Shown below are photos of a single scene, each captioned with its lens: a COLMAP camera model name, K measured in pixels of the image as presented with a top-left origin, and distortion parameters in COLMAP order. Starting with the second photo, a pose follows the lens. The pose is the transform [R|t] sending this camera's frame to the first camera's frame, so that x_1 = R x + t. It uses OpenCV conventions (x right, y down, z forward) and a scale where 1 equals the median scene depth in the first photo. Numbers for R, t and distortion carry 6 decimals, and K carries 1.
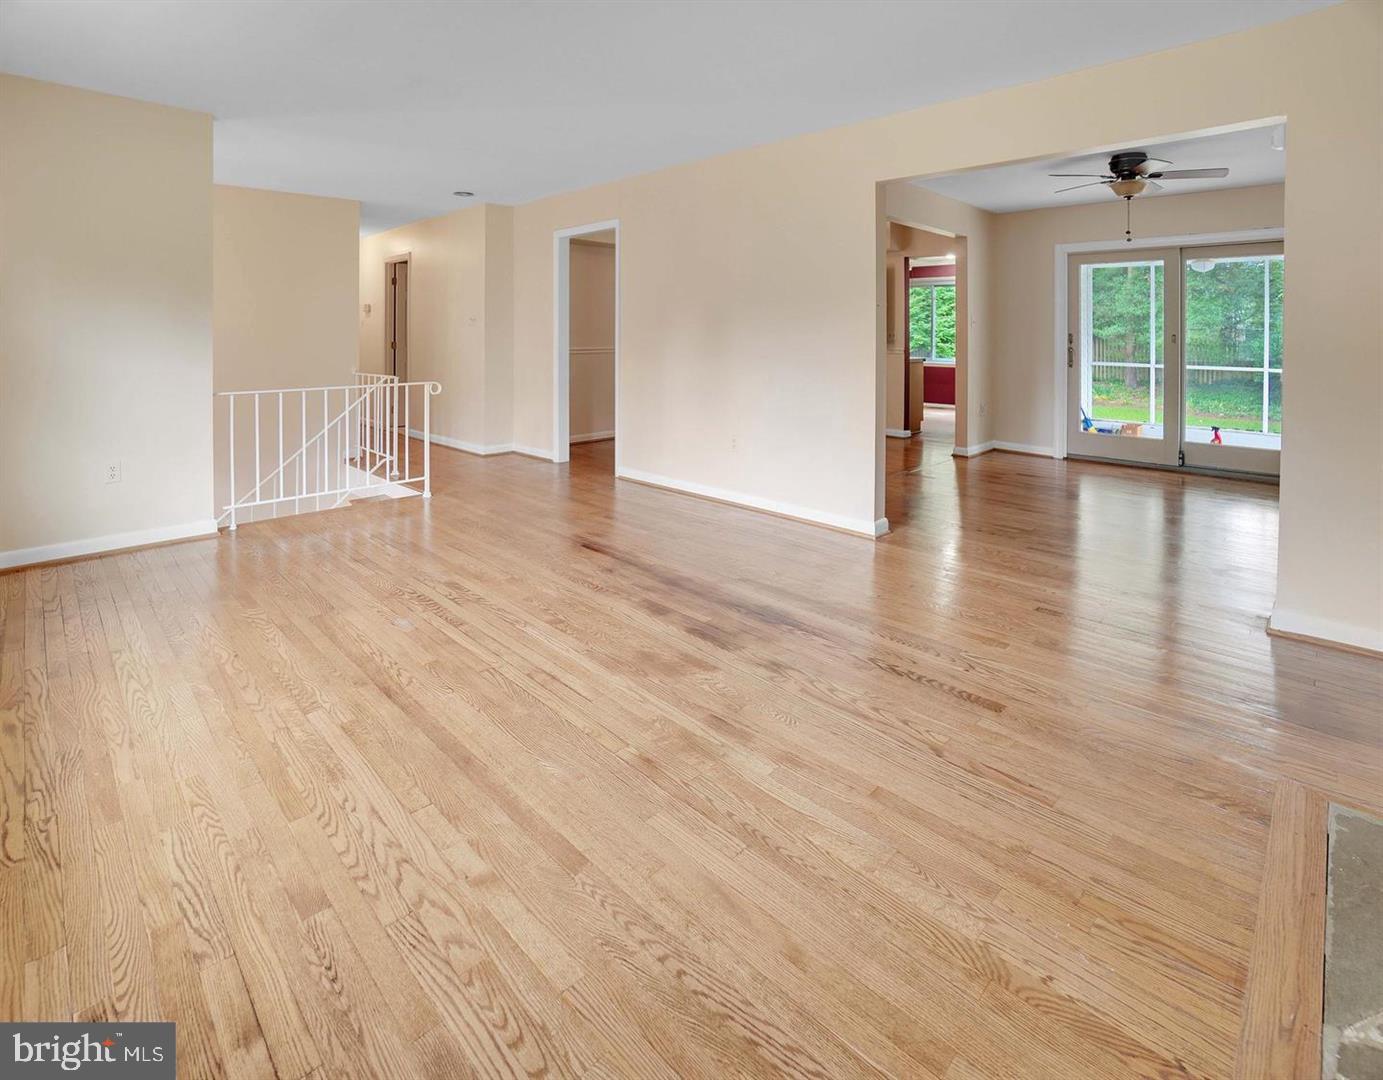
lens RADIAL K [[676.7, 0, 691.5], [0, 676.7, 540.0], [0, 0, 1]] dist [-0.000639, -0.000054]
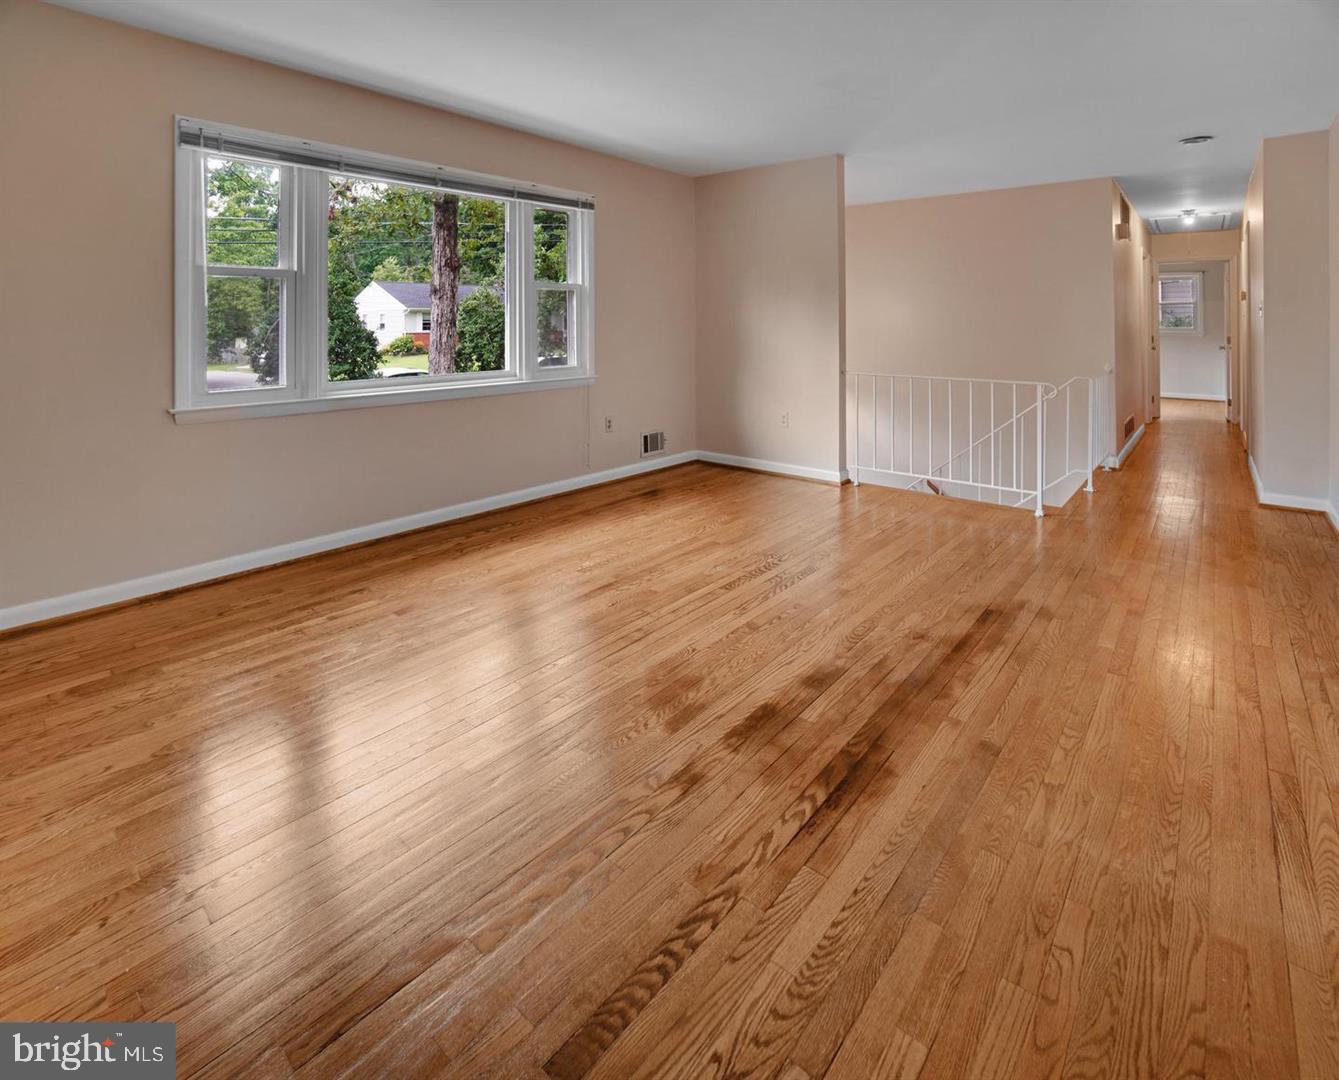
lens RADIAL K [[642.1, 0, 669.5], [0, 642.1, 540.0], [0, 0, 1]] dist [-0.024533, 0.016243]
pose [[0.048566, 0.308732, -0.949908, 0.681832], [-0.280946, 0.916856, 0.283626, -0.237032], [0.958494, 0.253099, 0.131265, 0.793407]]
